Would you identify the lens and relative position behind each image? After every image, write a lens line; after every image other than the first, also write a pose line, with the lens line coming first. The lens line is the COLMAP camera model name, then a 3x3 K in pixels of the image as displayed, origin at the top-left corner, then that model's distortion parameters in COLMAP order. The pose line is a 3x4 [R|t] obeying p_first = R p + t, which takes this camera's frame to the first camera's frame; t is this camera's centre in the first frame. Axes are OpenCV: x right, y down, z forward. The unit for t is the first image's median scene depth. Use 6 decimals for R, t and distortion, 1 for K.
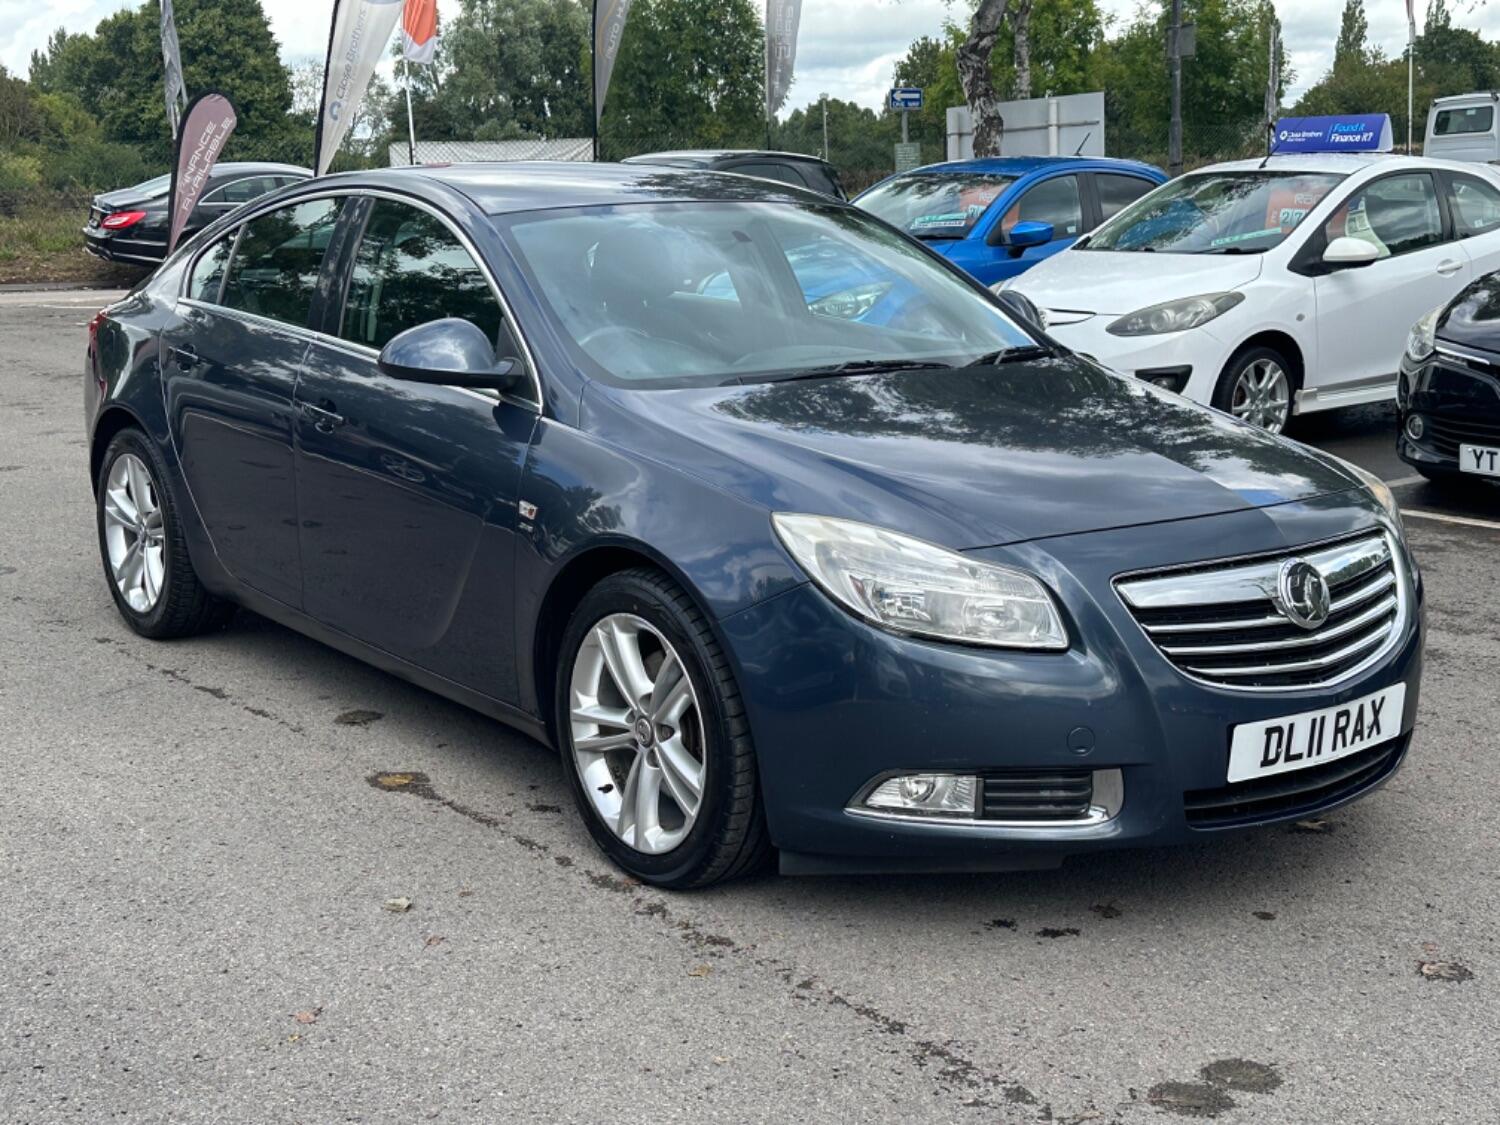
lens RADIAL K [[1705.2, 0, 750.0], [0, 1705.2, 562.5], [0, 0, 1]] dist [-0.007742, 0.409764]
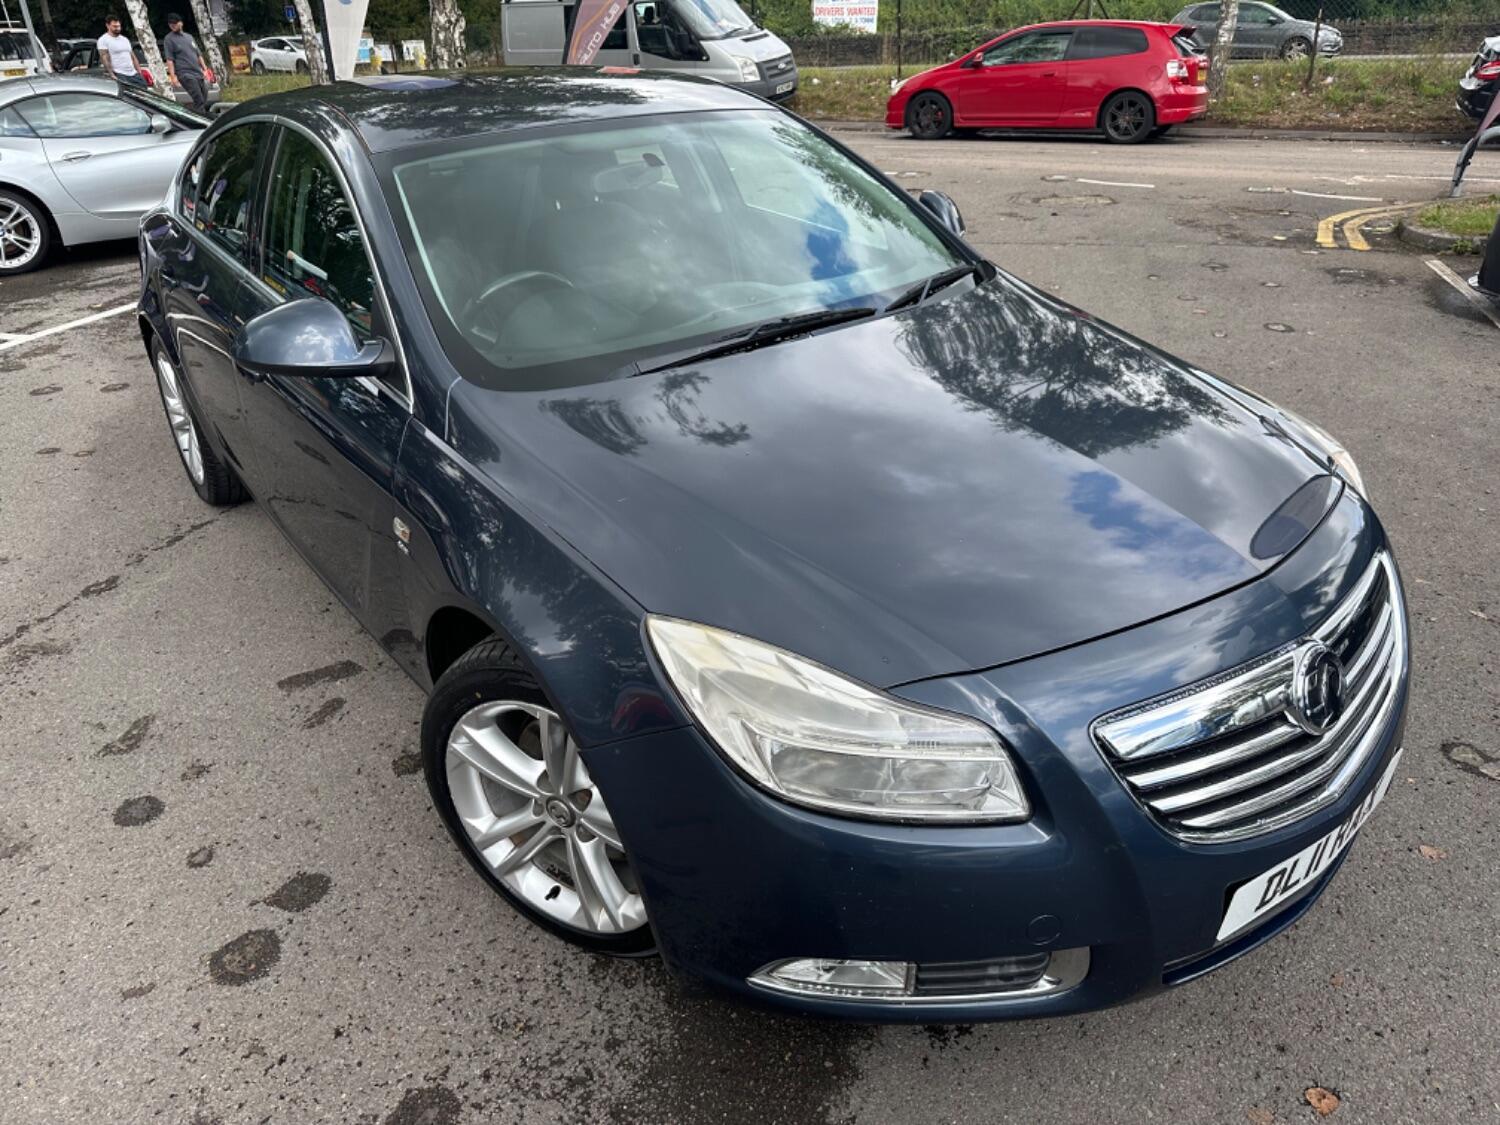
lens RADIAL K [[1019.3, 0, 749.0], [0, 1019.3, 564.5], [0, 0, 1]] dist [0.006795, -0.006759]
pose [[0.999483, -0.029805, -0.012077, 0.067542], [0.031923, 0.964902, 0.260663, -0.173338], [0.003885, -0.260913, 0.965354, 0.567166]]
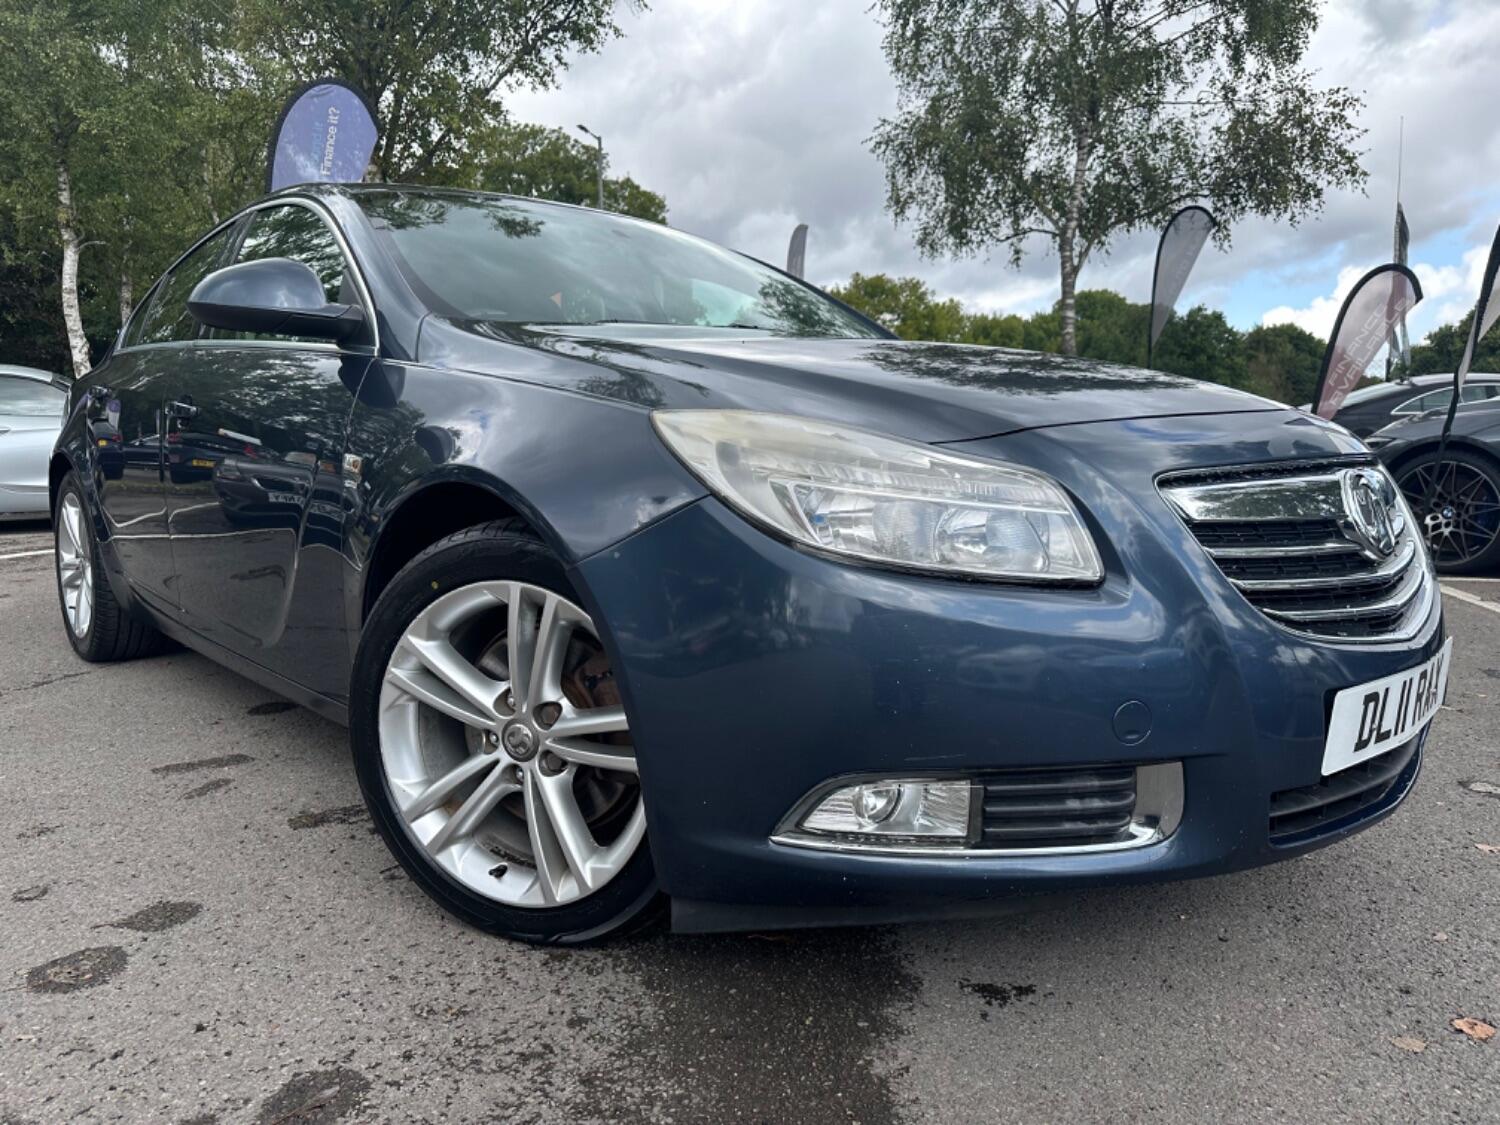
lens RADIAL K [[1024.1, 0, 744.3], [0, 1024.1, 549.9], [0, 0, 1]] dist [0.010386, -0.010919]
pose [[0.995774, -0.015229, 0.090567, 0.011565], [0.022637, 0.996429, -0.081341, 0.064905], [-0.089004, 0.083048, 0.992563, 0.591162]]
